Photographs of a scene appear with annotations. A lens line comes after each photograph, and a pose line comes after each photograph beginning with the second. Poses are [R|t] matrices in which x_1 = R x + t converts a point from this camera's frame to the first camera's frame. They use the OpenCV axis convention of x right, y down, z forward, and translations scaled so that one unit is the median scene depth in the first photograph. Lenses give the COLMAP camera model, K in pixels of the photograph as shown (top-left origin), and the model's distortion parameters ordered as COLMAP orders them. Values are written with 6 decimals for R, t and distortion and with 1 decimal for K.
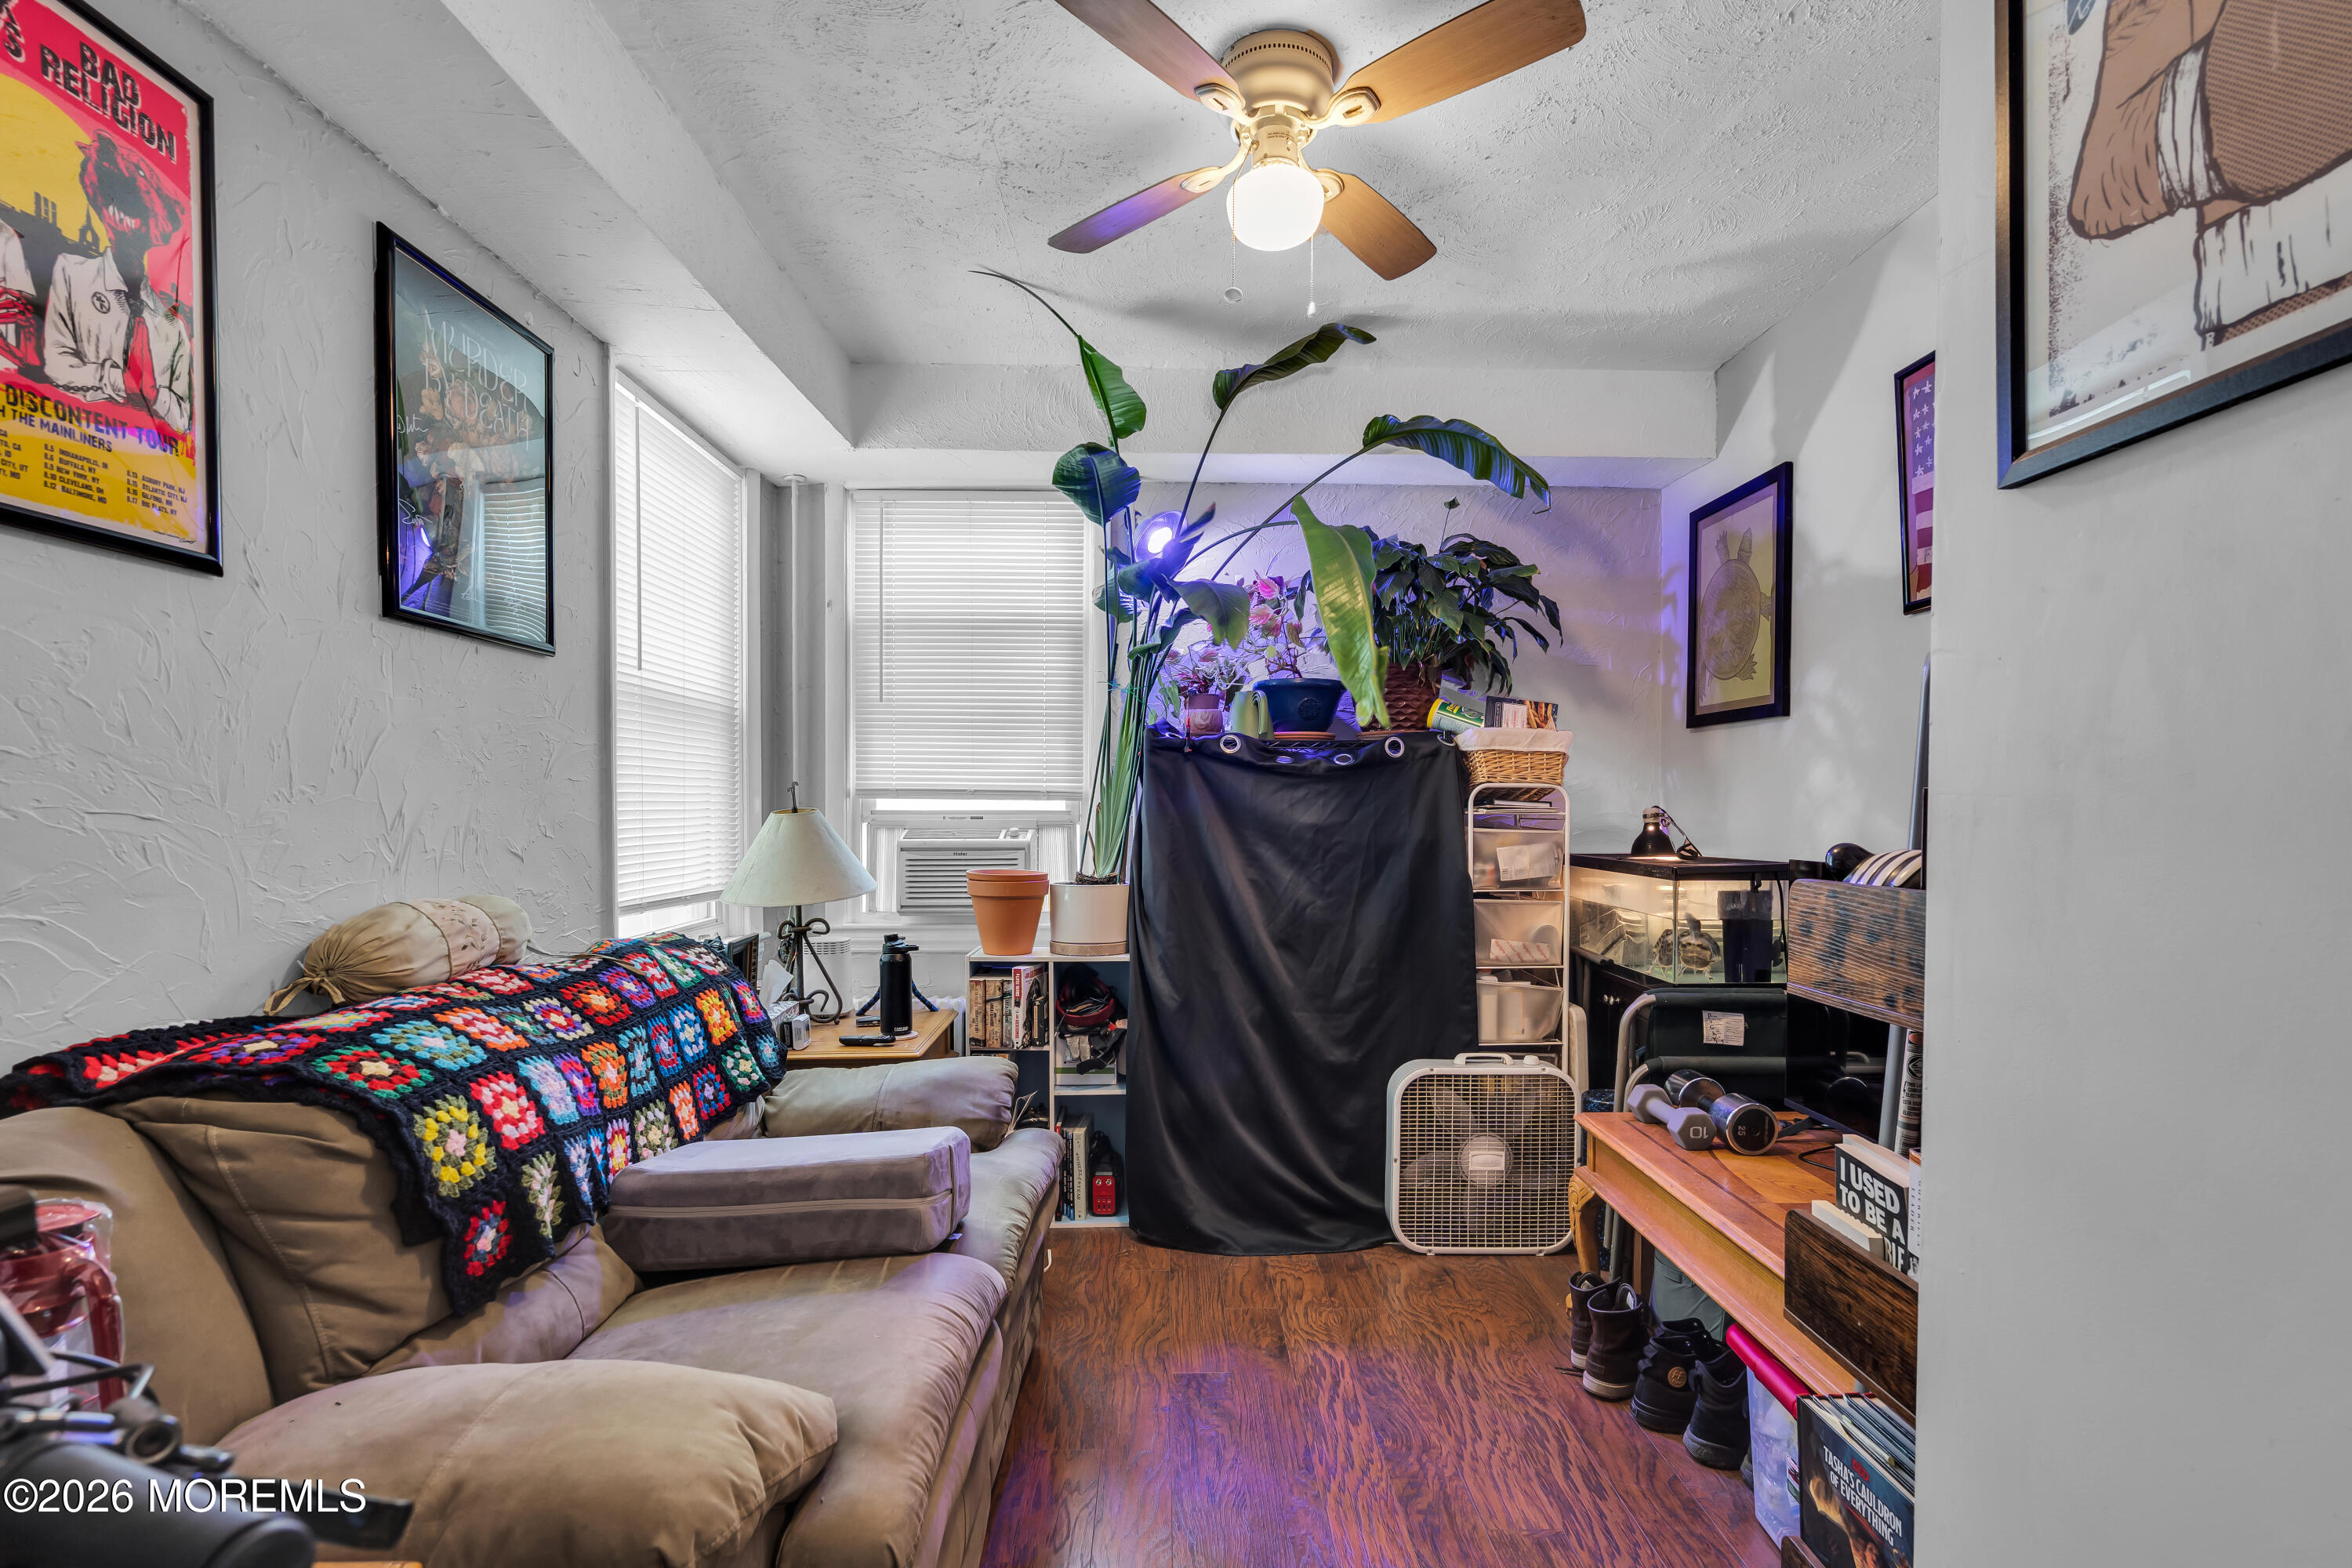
lens RADIAL K [[1077.9, 0, 1186.5], [0, 1077.9, 799.9], [0, 0, 1]] dist [-0.006179, 0.000040]
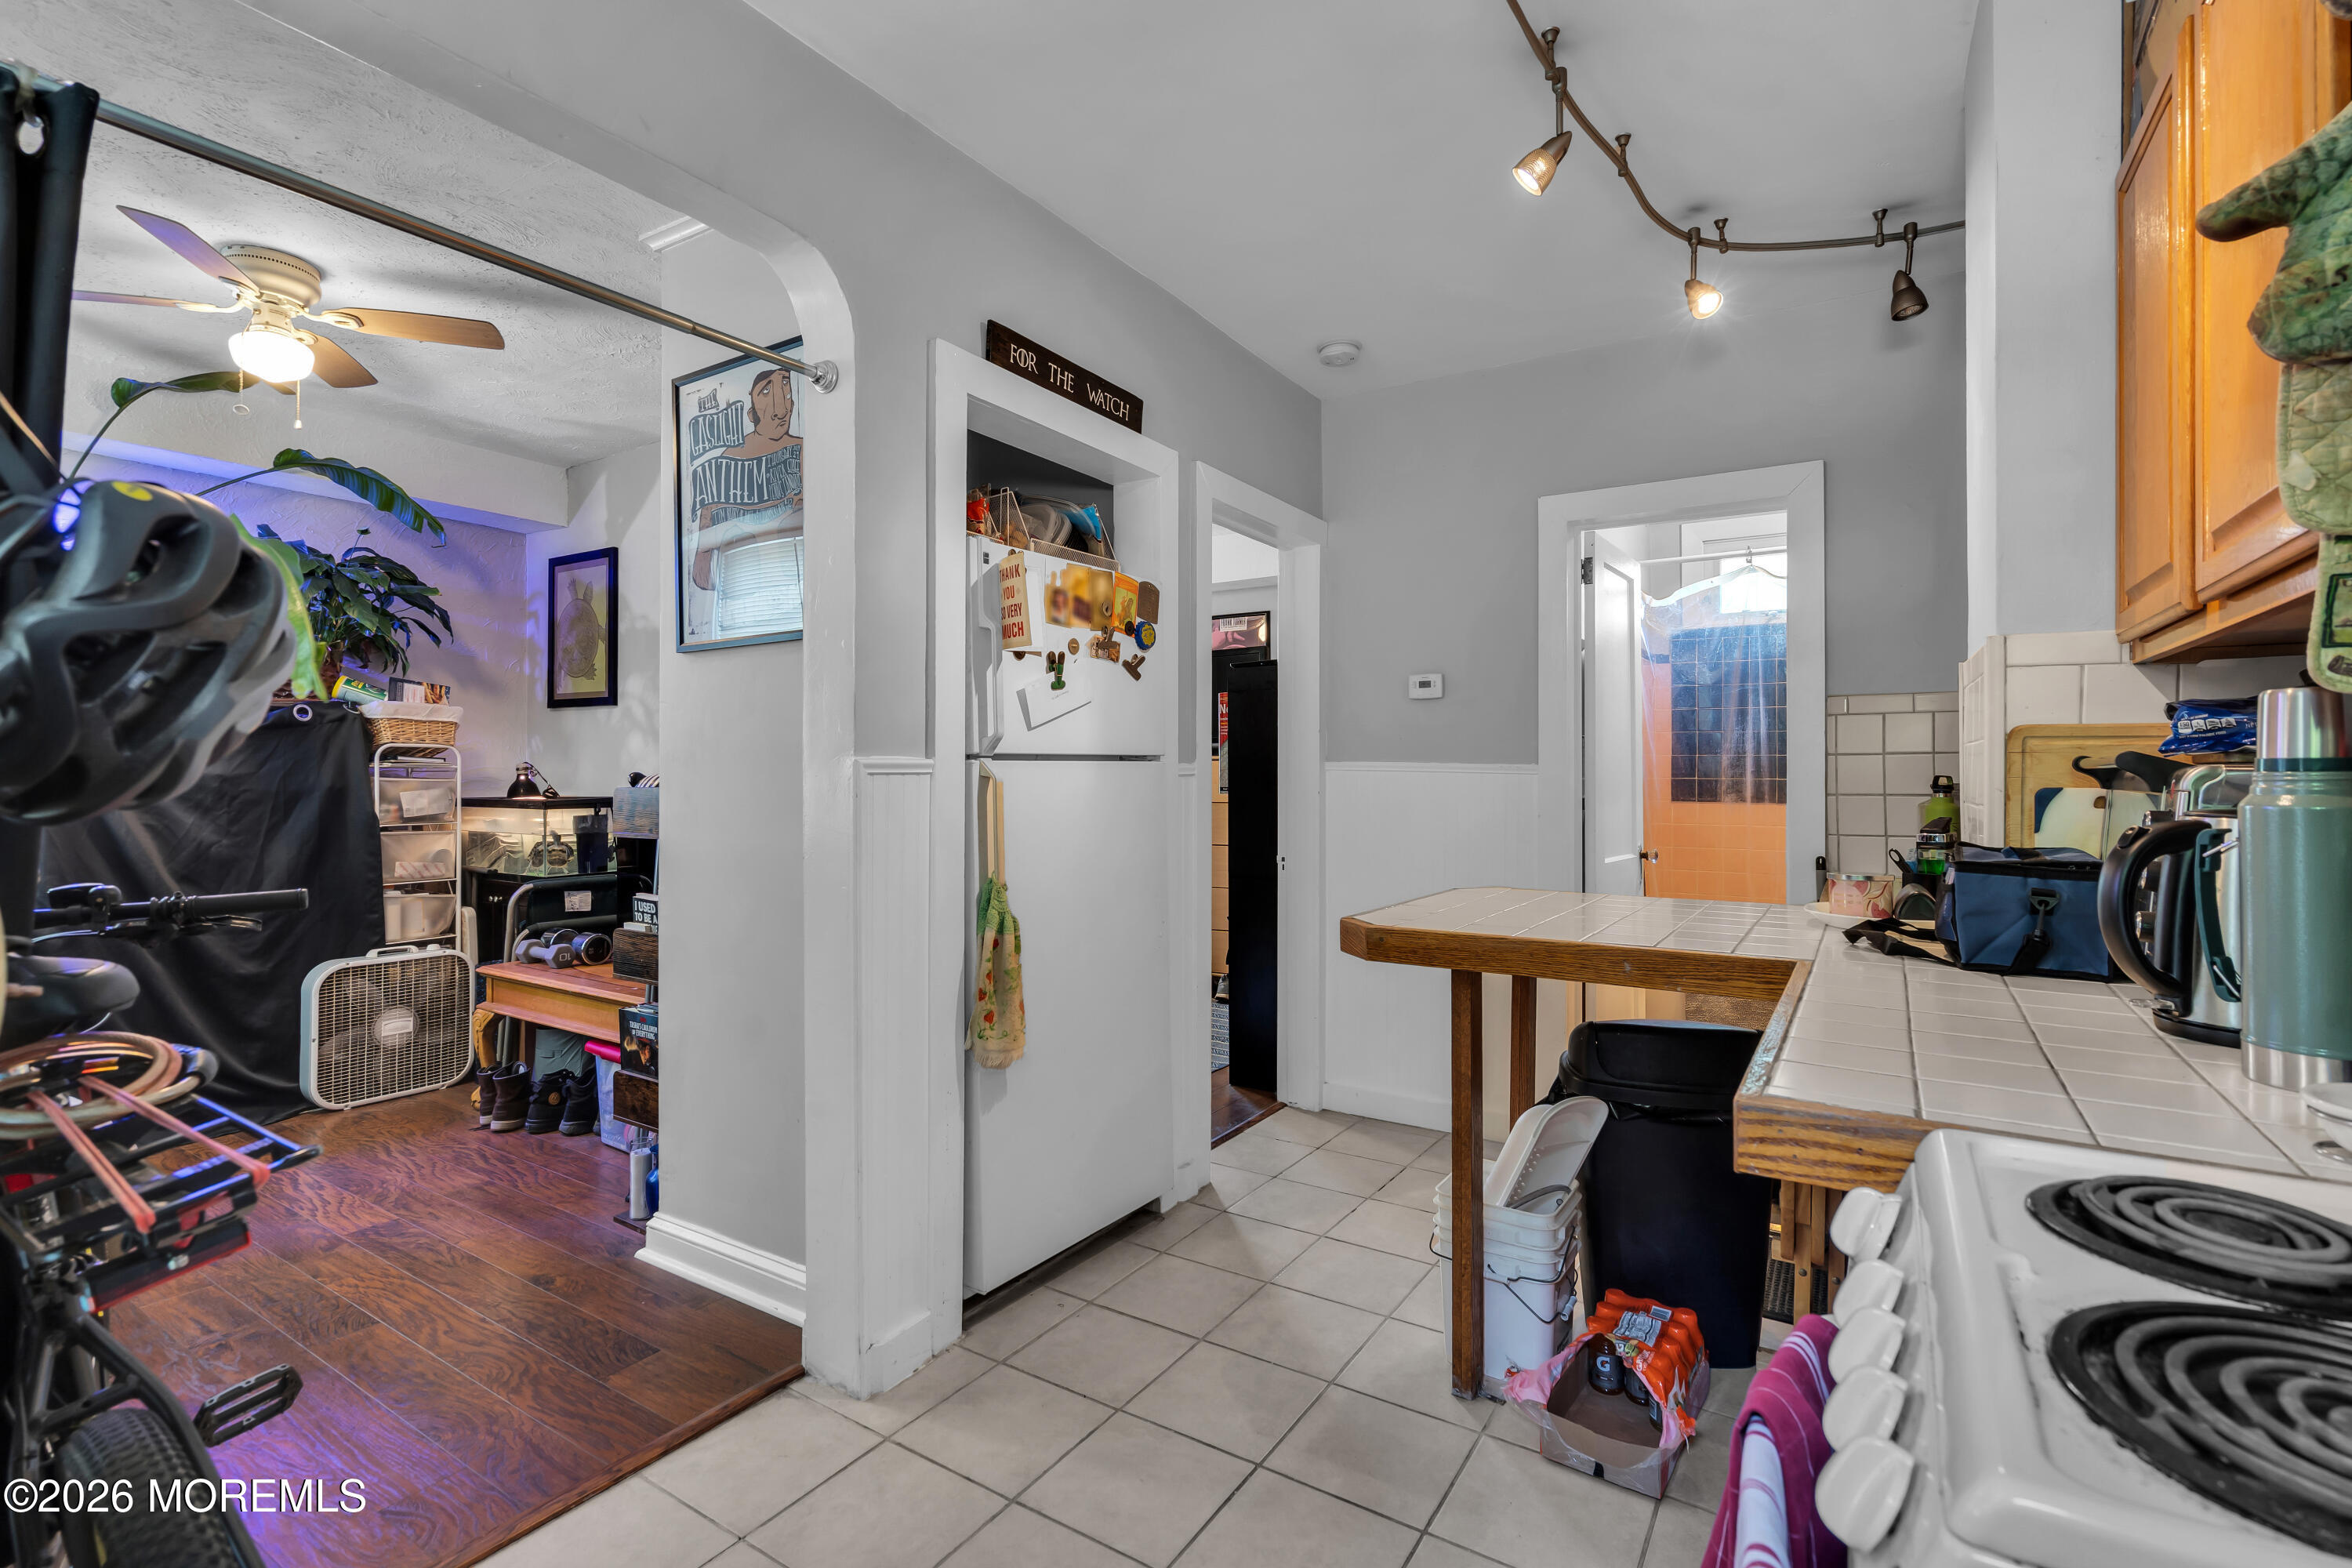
lens RADIAL K [[1077.9, 0, 1186.5], [0, 1077.9, 799.9], [0, 0, 1]] dist [-0.006179, 0.000040]
pose [[0.549441, -0.021131, 0.835265, -0.284819], [-0.004492, 0.999591, 0.028243, 0.012099], [-0.835520, -0.019270, 0.549122, -0.533812]]
